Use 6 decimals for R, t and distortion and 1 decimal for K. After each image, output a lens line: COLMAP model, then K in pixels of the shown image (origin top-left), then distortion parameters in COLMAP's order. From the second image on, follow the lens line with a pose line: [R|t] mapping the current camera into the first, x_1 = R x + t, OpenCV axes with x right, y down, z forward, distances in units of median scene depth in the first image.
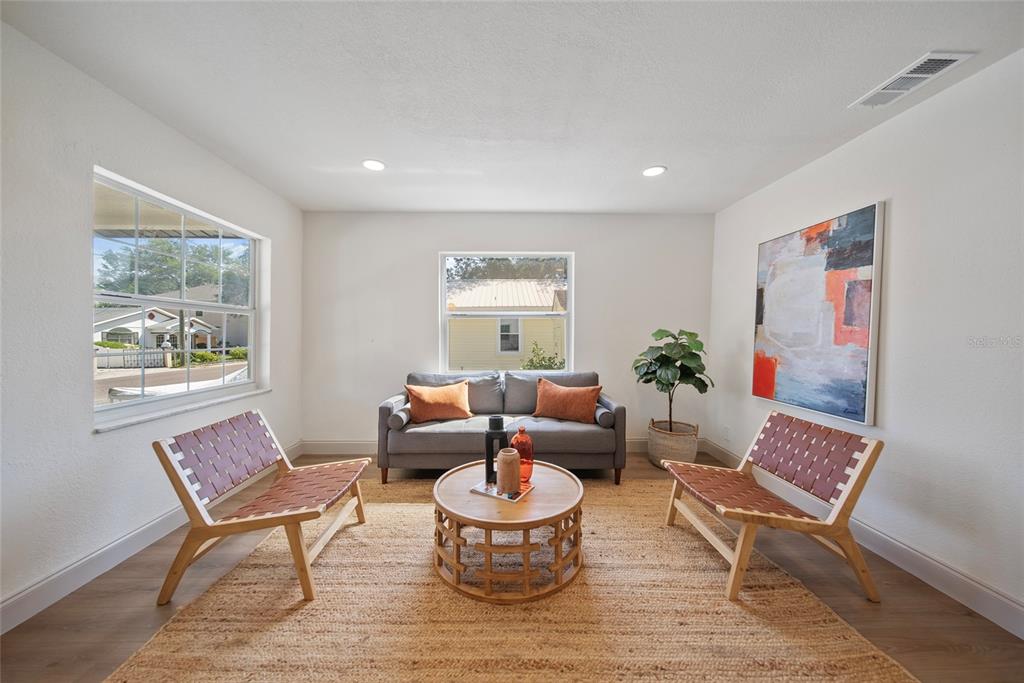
lens RADIAL K [[363.4, 0, 510.1], [0, 363.4, 338.3], [0, 0, 1]] dist [-0.000317, -0.000055]
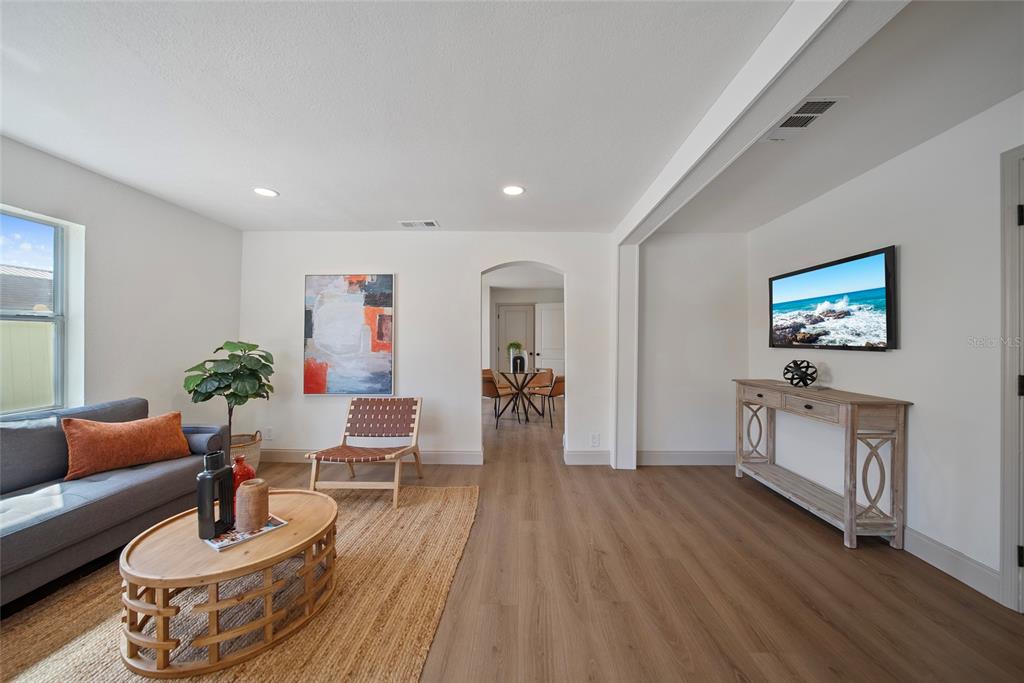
lens RADIAL K [[371.9, 0, 512.0], [0, 371.9, 341.5], [0, 0, 1]] dist [-0.000261, 0.000078]
pose [[0.042120, 0.002286, 0.999110, -0.735473], [0.016814, 0.999854, -0.002996, -0.012329], [-0.998971, 0.016925, 0.042076, 0.280935]]
